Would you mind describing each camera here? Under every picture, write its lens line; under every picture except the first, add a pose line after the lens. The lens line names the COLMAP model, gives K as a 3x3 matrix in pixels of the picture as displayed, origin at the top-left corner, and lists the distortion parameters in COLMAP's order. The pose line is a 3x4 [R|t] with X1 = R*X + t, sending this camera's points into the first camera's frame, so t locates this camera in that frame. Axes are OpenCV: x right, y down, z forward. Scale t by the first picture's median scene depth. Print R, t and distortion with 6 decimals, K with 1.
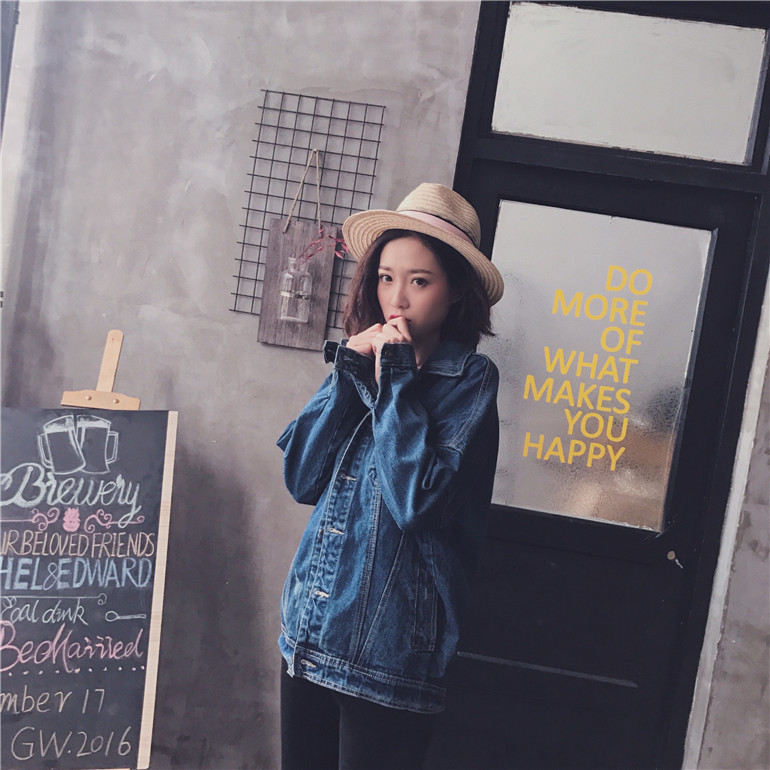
lens RADIAL K [[839.5, 0, 392.2], [0, 839.5, 376.9], [0, 0, 1]] dist [0.005791, 0.000000]
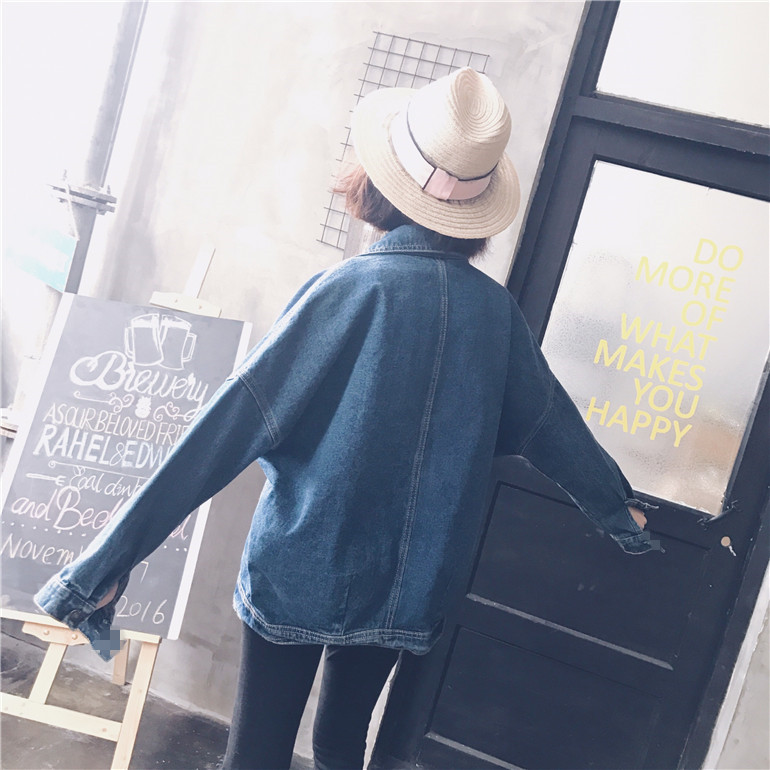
lens RADIAL K [[839.5, 0, 392.5], [0, 839.5, 372.0], [0, 0, 1]] dist [0.005791, 0.000000]
pose [[0.979988, 0.131458, -0.149475, 0.087243], [-0.131119, 0.991292, 0.012165, 0.067415], [0.149772, 0.007678, 0.988691, -0.024265]]
